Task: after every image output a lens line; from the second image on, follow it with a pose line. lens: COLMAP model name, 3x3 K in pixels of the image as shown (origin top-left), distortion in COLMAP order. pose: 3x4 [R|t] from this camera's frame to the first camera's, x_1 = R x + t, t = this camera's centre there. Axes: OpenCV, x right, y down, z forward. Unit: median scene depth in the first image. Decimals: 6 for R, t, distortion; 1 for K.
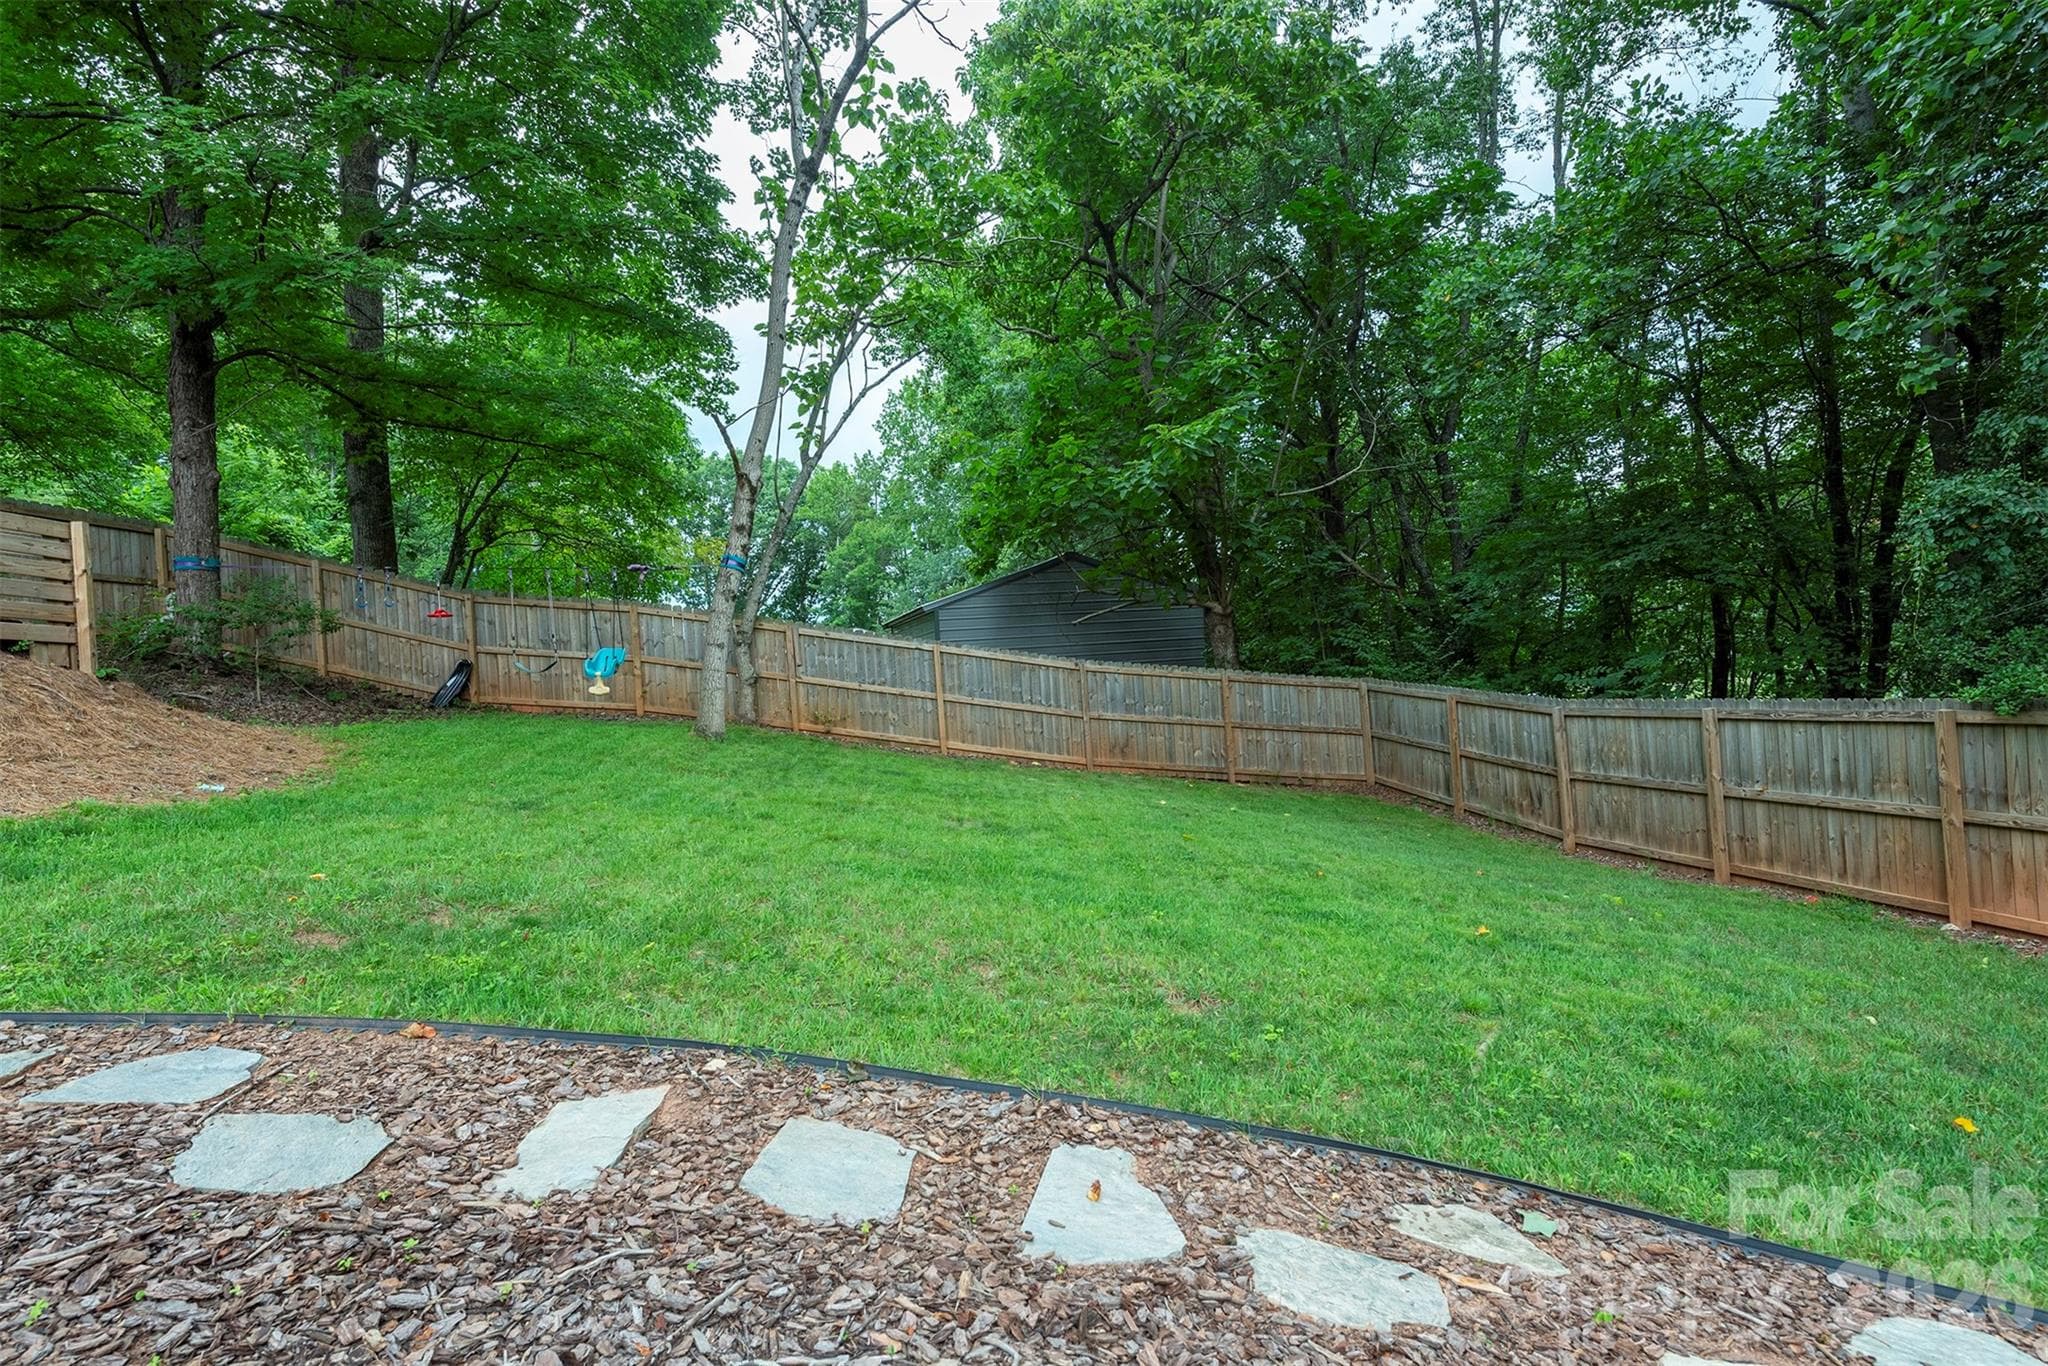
lens RADIAL K [[1041.7, 0, 1036.6], [0, 1041.7, 685.0], [0, 0, 1]] dist [0.012131, -0.001823]
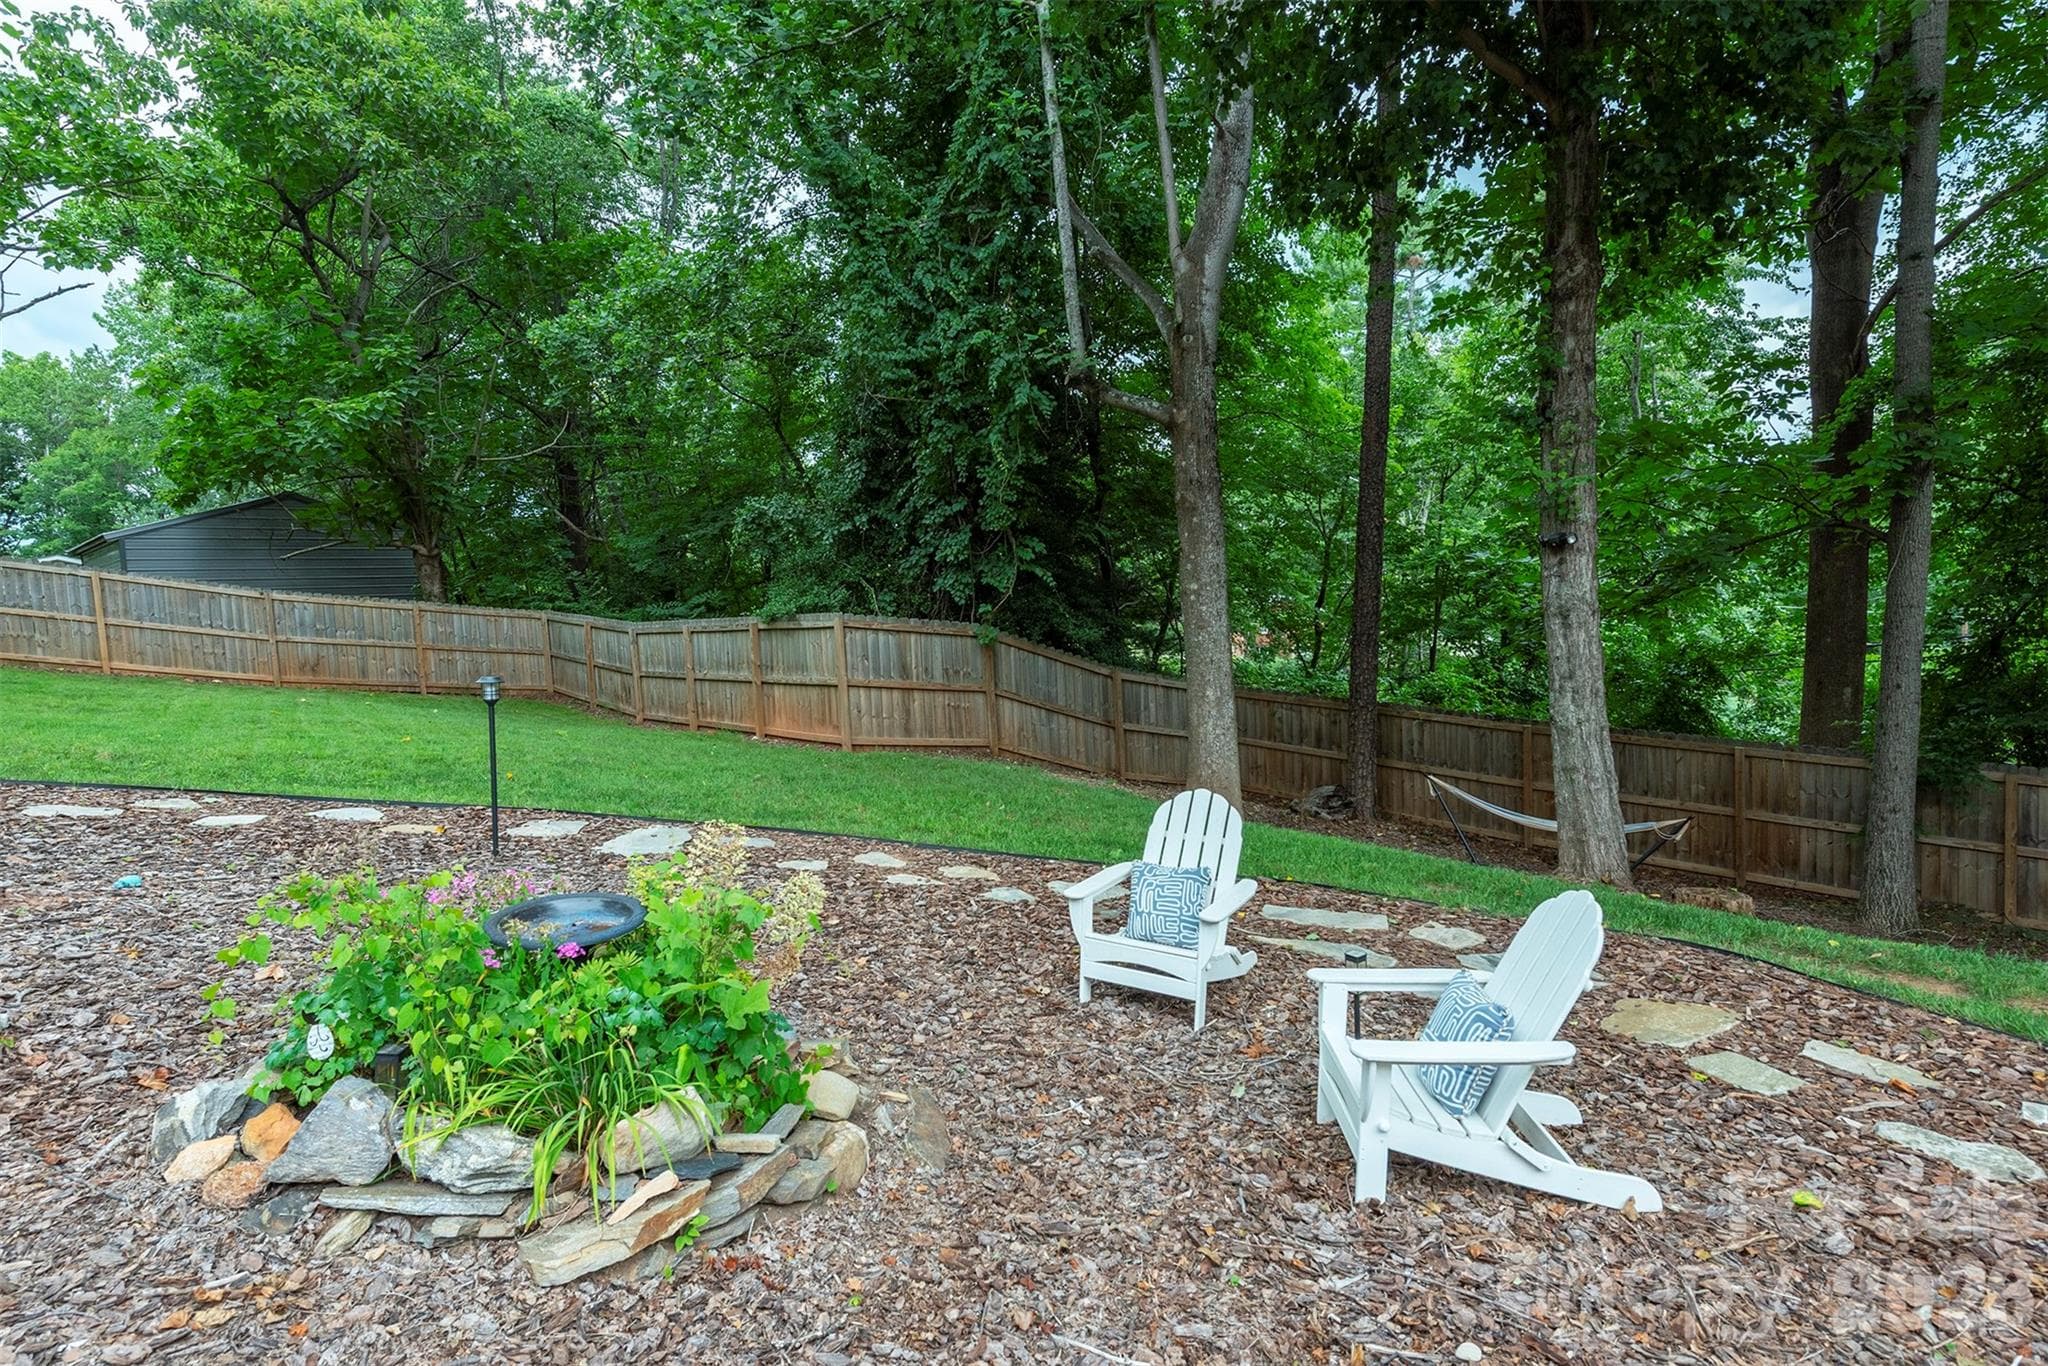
lens RADIAL K [[1041.7, 0, 1060.3], [0, 1041.7, 672.7], [0, 0, 1]] dist [0.012131, -0.001823]
pose [[0.852513, -0.014433, 0.522508, 0.182870], [-0.003836, 0.999419, 0.033864, 0.024431], [-0.522693, -0.030874, 0.851962, -0.440766]]
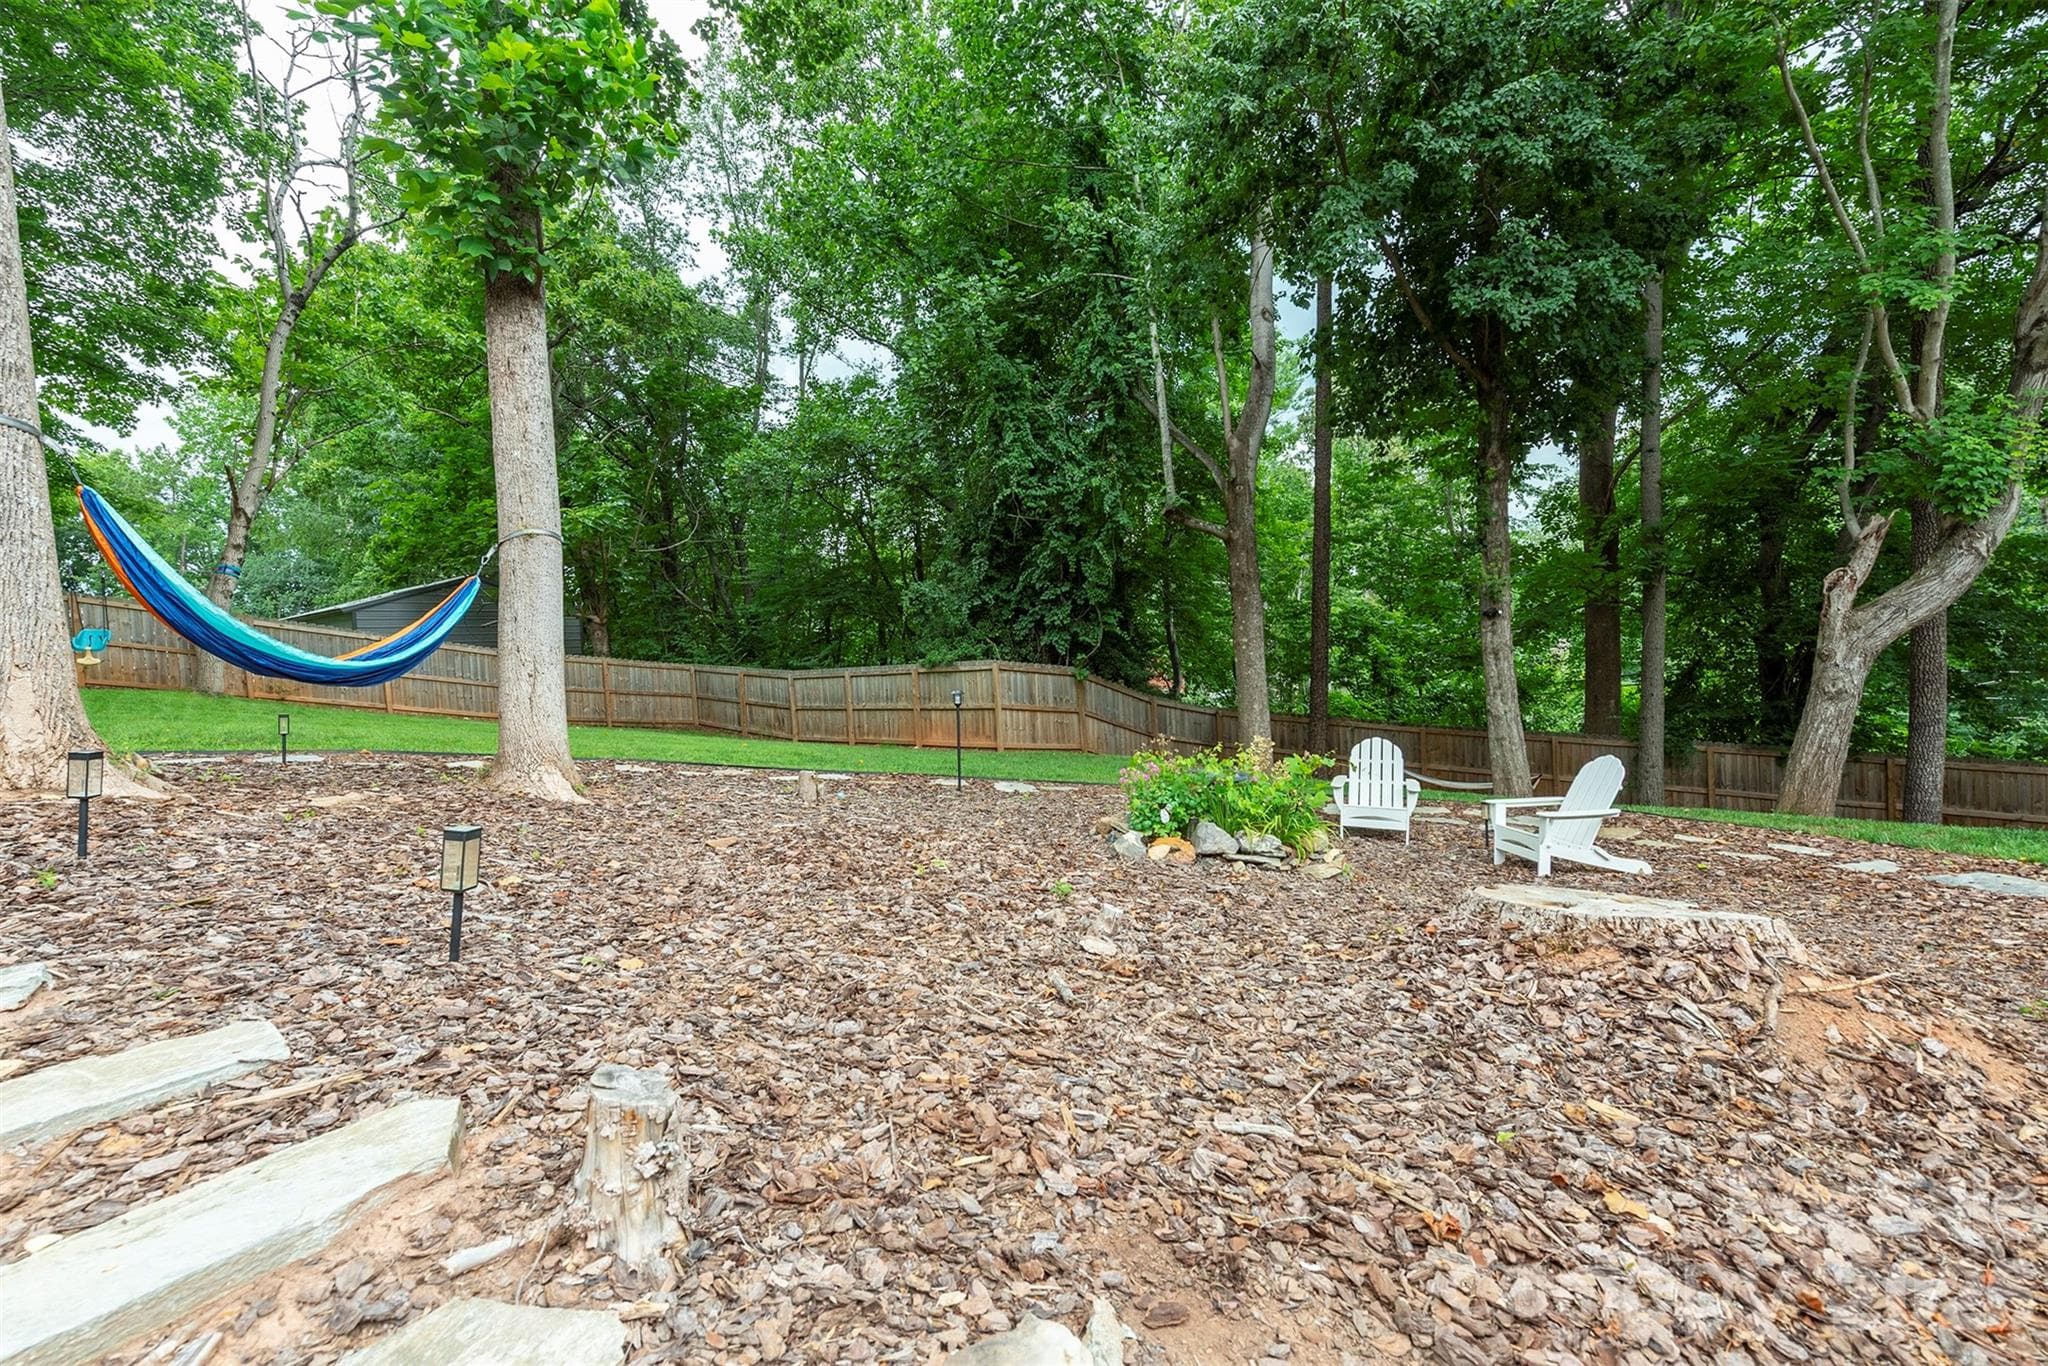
lens RADIAL K [[887.1, 0, 1028.5], [0, 887.1, 676.5], [0, 0, 1]] dist [0.013224, -0.000064]
pose [[0.781484, 0.003203, 0.623917, -0.167528], [0.009162, 0.999820, -0.016608, 0.044105], [-0.623858, 0.018695, 0.781314, -0.491958]]
